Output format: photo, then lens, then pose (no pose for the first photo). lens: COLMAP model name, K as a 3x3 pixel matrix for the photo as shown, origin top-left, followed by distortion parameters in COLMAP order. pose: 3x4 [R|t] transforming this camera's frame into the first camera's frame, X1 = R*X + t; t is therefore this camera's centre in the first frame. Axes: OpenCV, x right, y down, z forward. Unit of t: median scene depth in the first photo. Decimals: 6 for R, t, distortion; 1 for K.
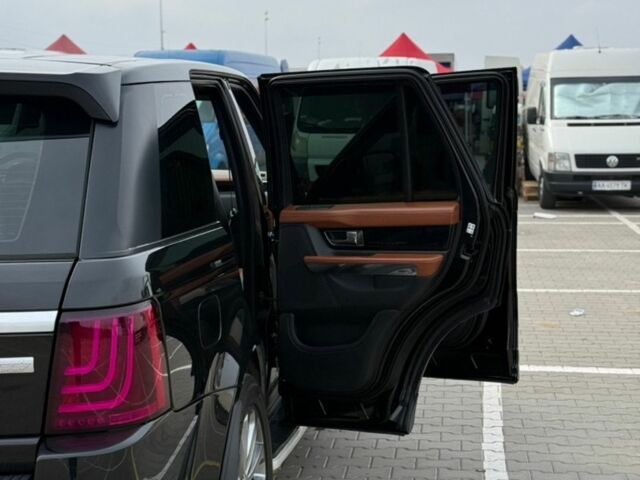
lens RADIAL K [[1195.2, 0, 321.1], [0, 1195.2, 240.8], [0, 0, 1]] dist [0.138780, 0.066267]
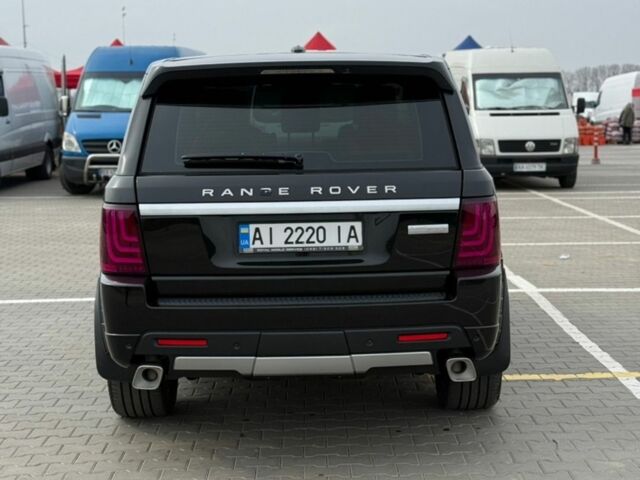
lens RADIAL K [[1195.2, 0, 321.1], [0, 1195.2, 240.8], [0, 0, 1]] dist [0.138780, 0.066267]
pose [[0.991649, -0.013692, 0.128235, -0.103639], [0.013412, 0.999905, 0.003051, 0.018124], [-0.128264, -0.001306, 0.991739, -0.113382]]
